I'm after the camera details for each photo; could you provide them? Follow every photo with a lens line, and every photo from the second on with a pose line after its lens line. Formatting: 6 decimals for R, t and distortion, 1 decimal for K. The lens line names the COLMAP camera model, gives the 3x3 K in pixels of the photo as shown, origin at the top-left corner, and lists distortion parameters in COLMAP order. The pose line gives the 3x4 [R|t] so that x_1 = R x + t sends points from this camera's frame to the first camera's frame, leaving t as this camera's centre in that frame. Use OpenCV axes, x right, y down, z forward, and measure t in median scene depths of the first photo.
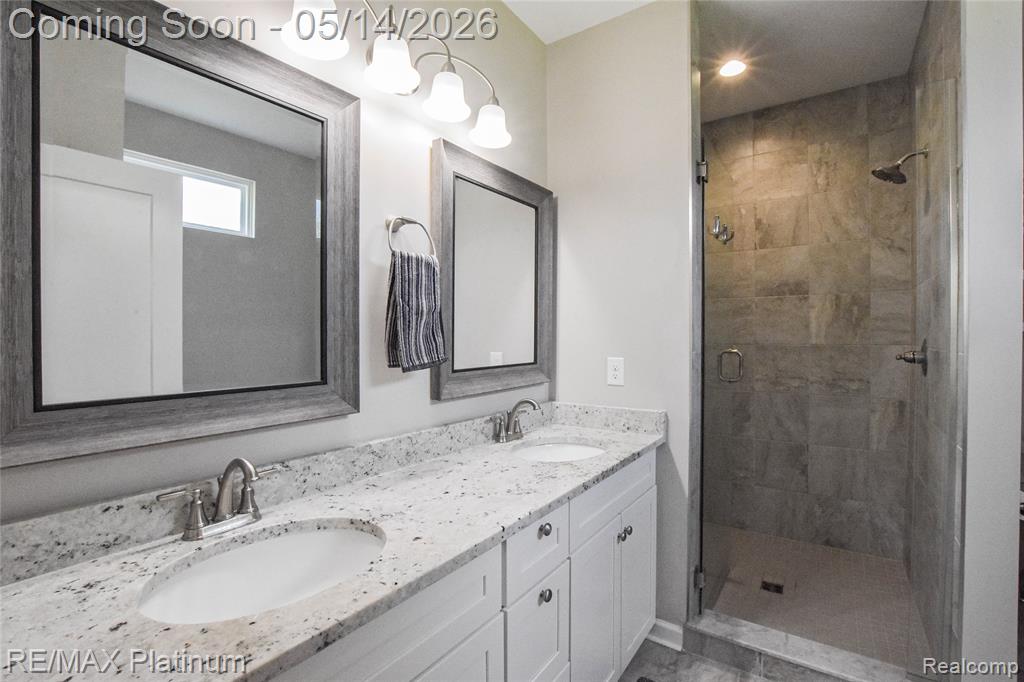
lens RADIAL K [[455.9, 0, 541.2], [0, 455.9, 336.2], [0, 0, 1]] dist [-0.032615, 0.004754]
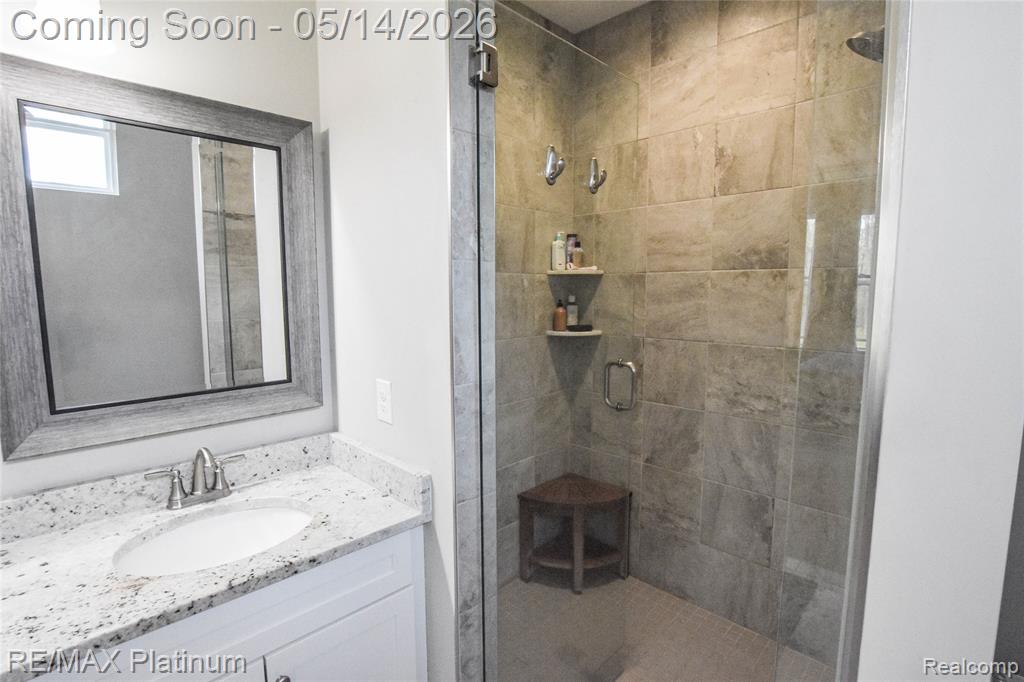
lens RADIAL K [[495.0, 0, 520.3], [0, 495.0, 342.2], [0, 0, 1]] dist [-0.030192, 0.003886]
pose [[0.984248, 0.020823, -0.175564, 0.563633], [-0.003373, 0.995070, 0.099114, -0.091319], [0.176762, -0.096960, 0.979466, 0.411822]]
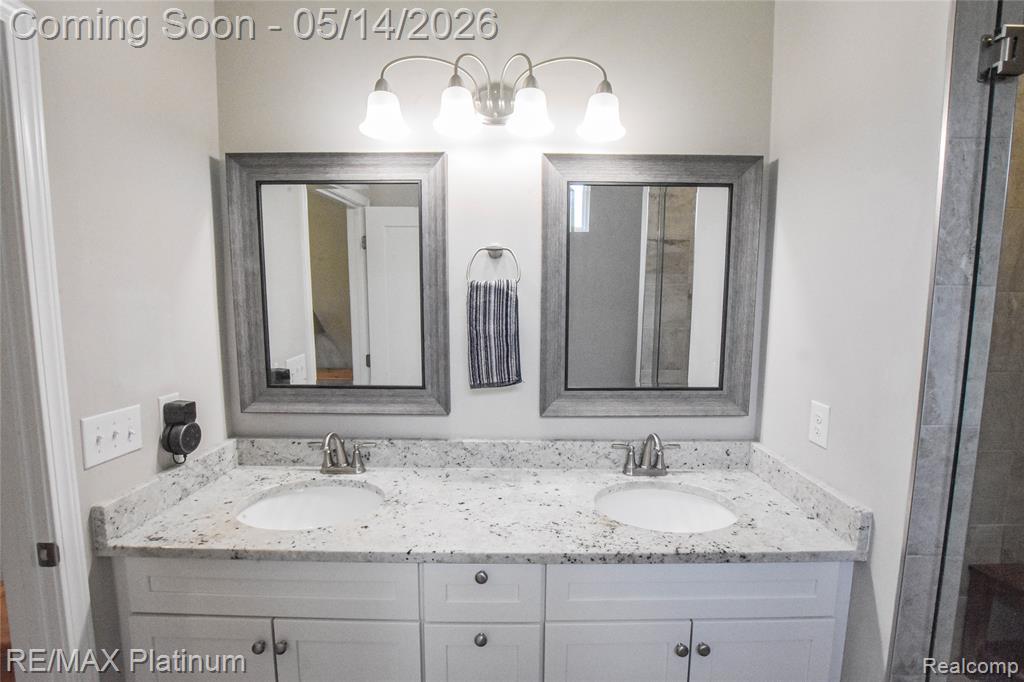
lens RADIAL K [[455.9, 0, 519.7], [0, 455.9, 343.1], [0, 0, 1]] dist [-0.032615, 0.004754]
pose [[0.565261, 0.090870, -0.819892, 0.516405], [-0.016287, 0.994950, 0.099043, -0.111038], [0.824751, -0.042632, 0.563887, 0.341516]]
